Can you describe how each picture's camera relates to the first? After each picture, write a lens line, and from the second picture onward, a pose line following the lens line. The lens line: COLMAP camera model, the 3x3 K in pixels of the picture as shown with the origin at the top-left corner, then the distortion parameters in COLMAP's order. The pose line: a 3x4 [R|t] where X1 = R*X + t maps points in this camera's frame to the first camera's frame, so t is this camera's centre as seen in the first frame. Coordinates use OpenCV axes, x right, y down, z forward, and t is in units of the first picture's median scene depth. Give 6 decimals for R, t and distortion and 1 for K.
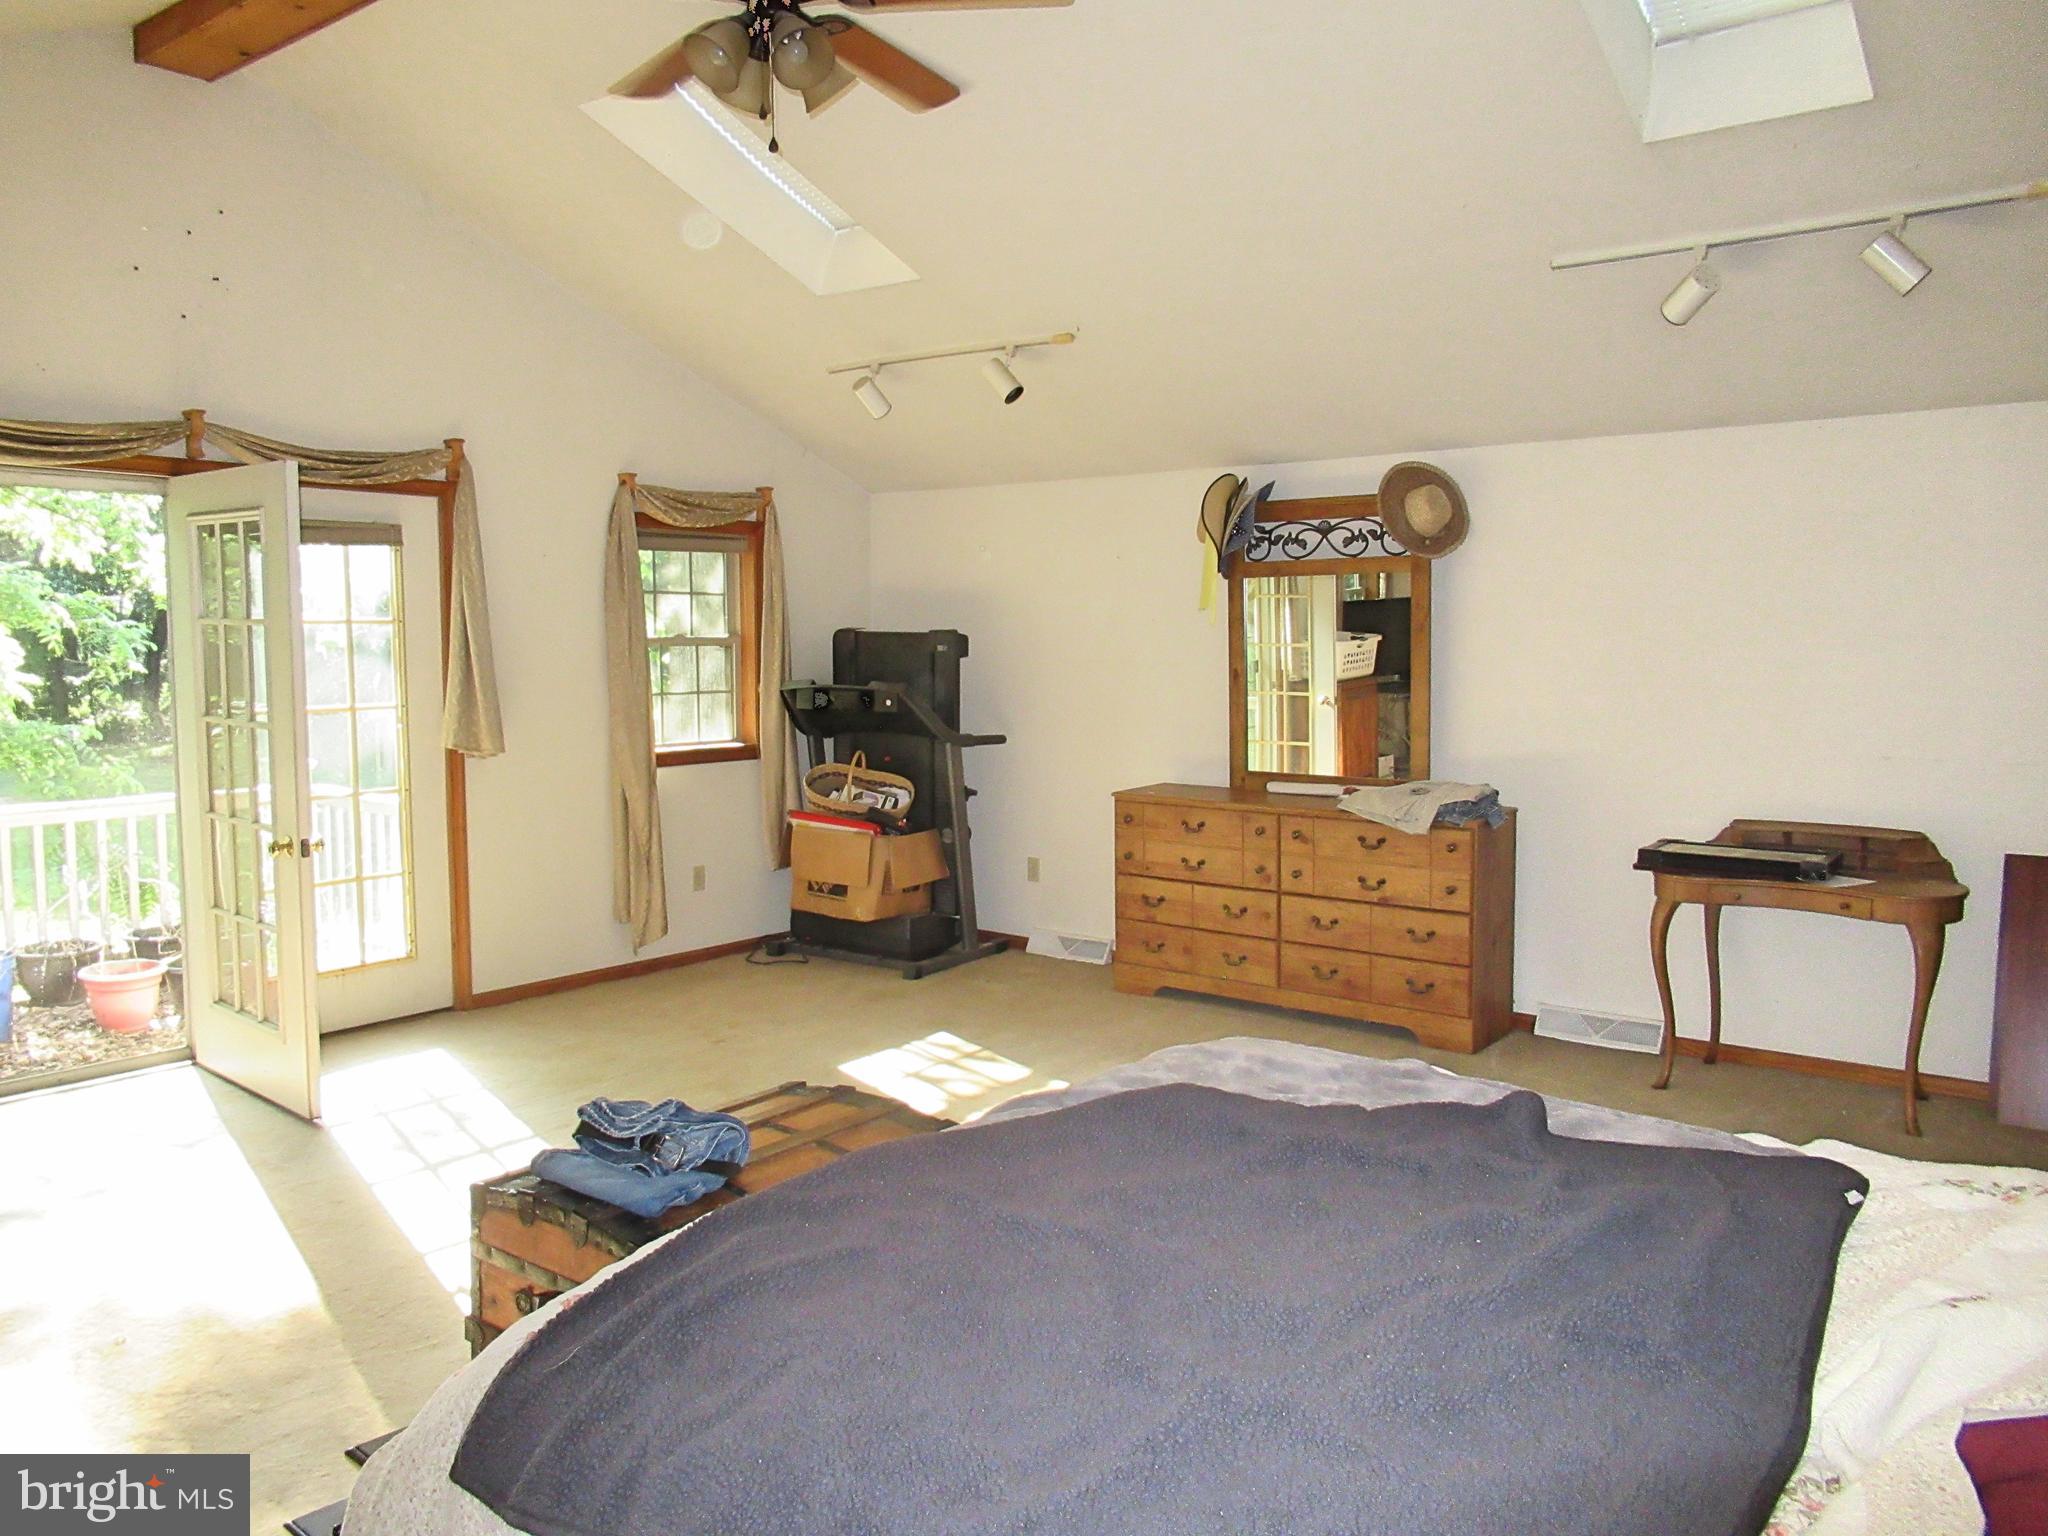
lens RADIAL K [[1501.6, 0, 1027.9], [0, 1501.6, 748.7], [0, 0, 1]] dist [-0.033056, 0.013651]
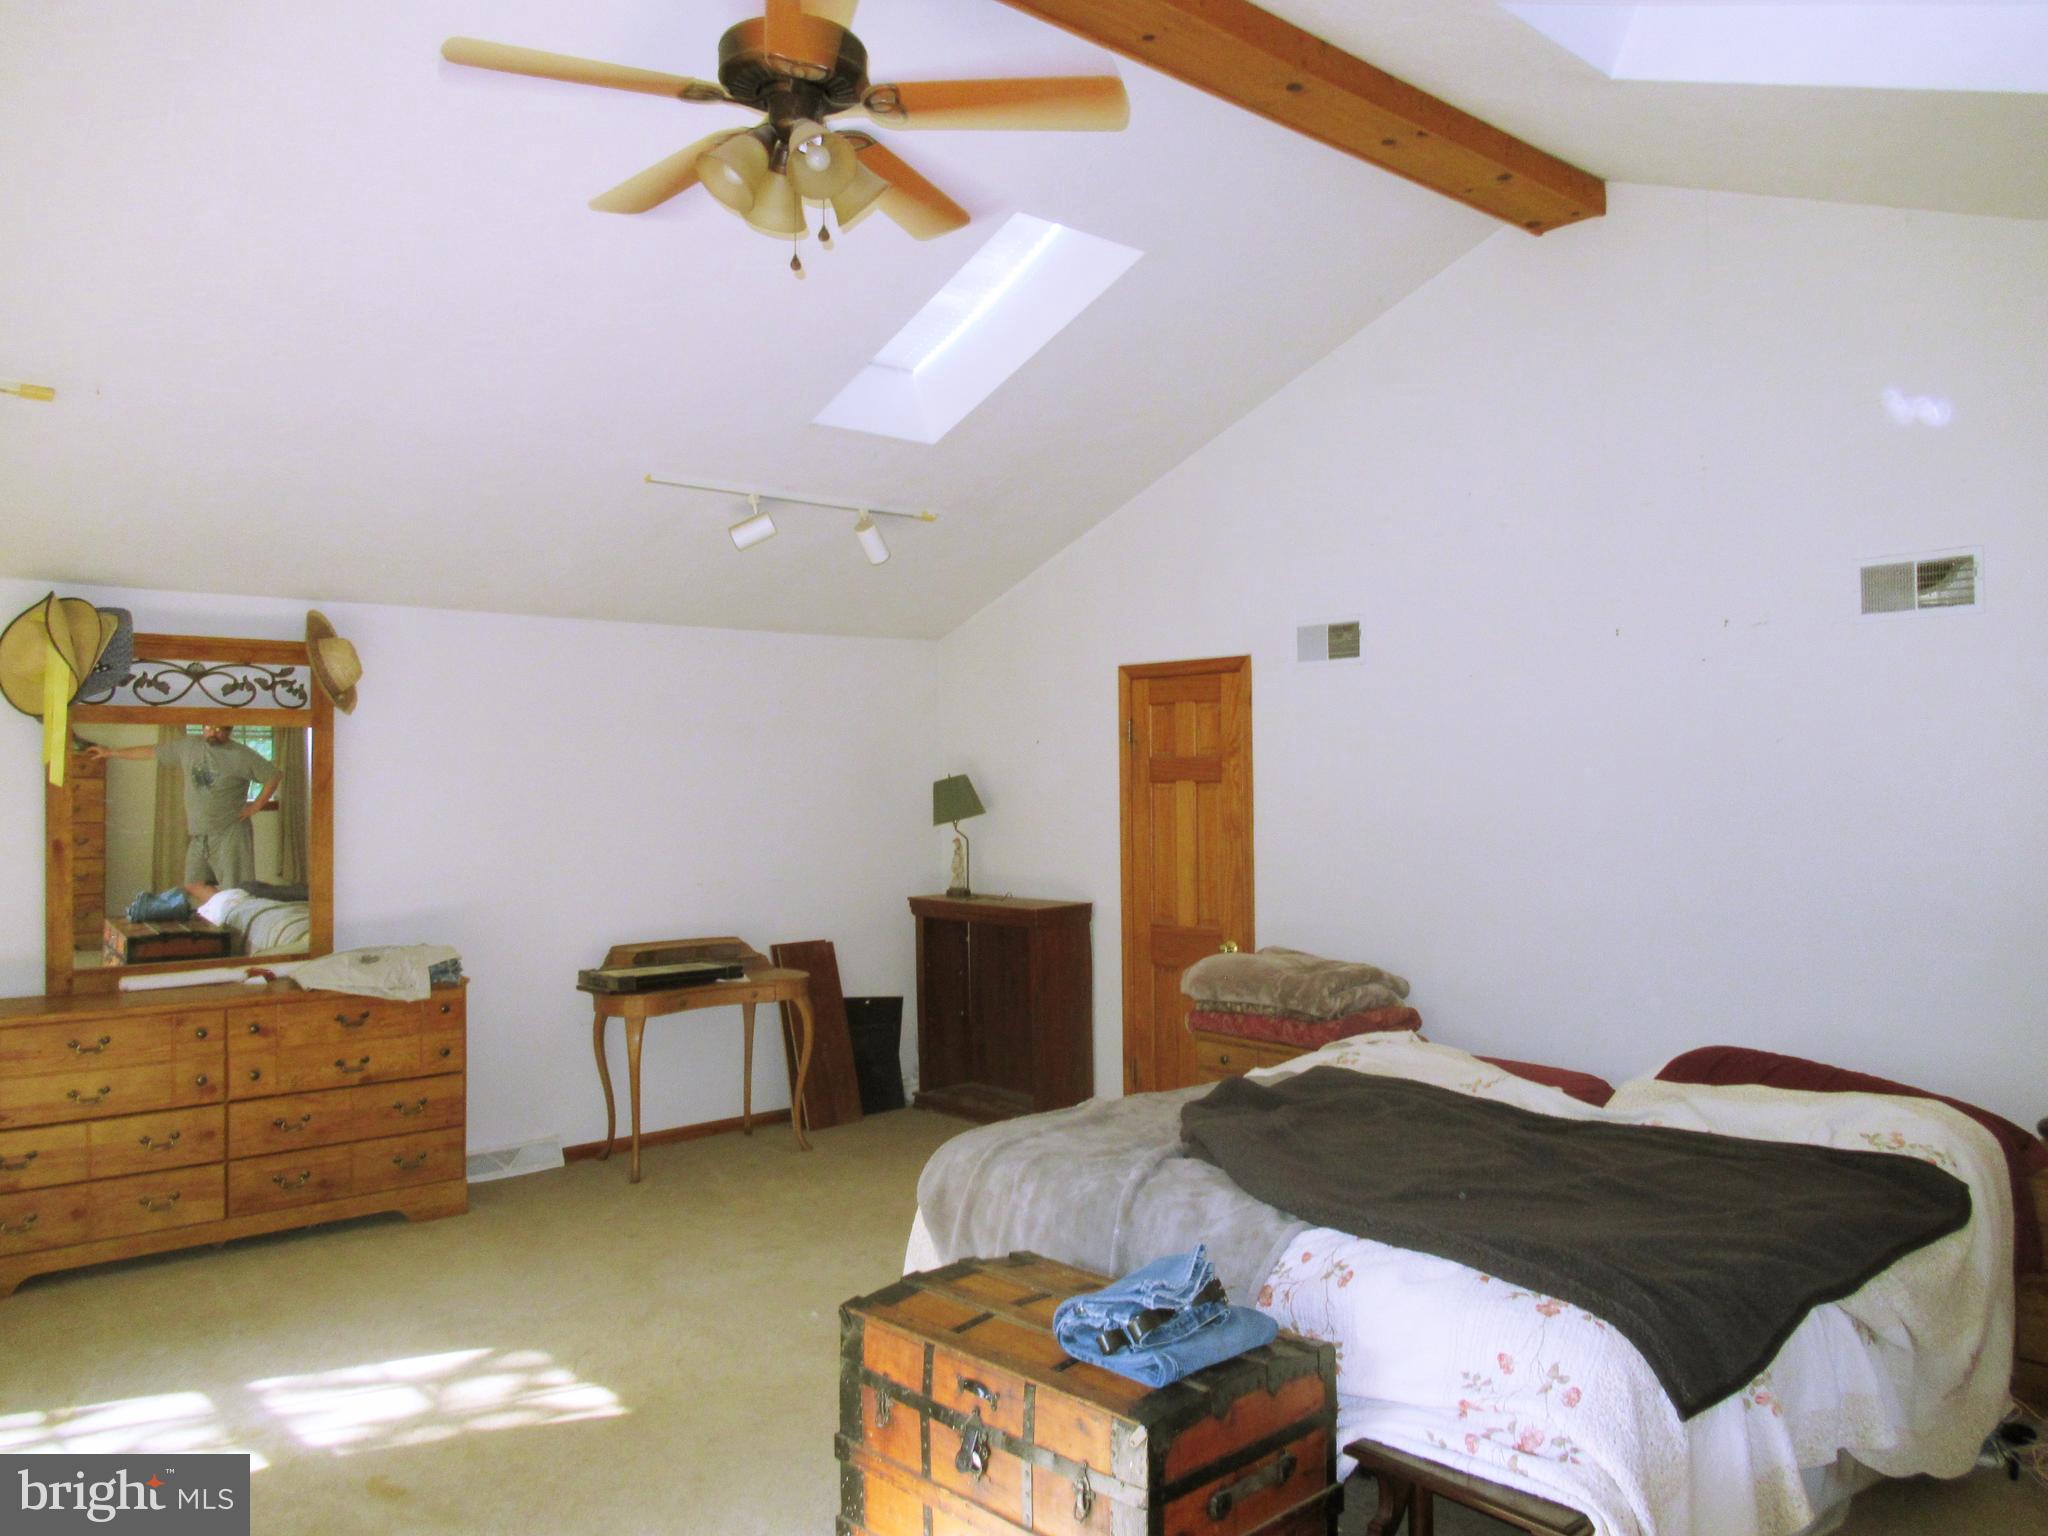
lens RADIAL K [[1501.6, 0, 1028.0], [0, 1501.6, 781.5], [0, 0, 1]] dist [-0.033056, 0.013651]
pose [[0.161686, 0.012677, 0.986761, -0.573754], [0.083760, 0.996133, -0.026522, -0.022507], [-0.983281, 0.086939, 0.159999, 0.408467]]
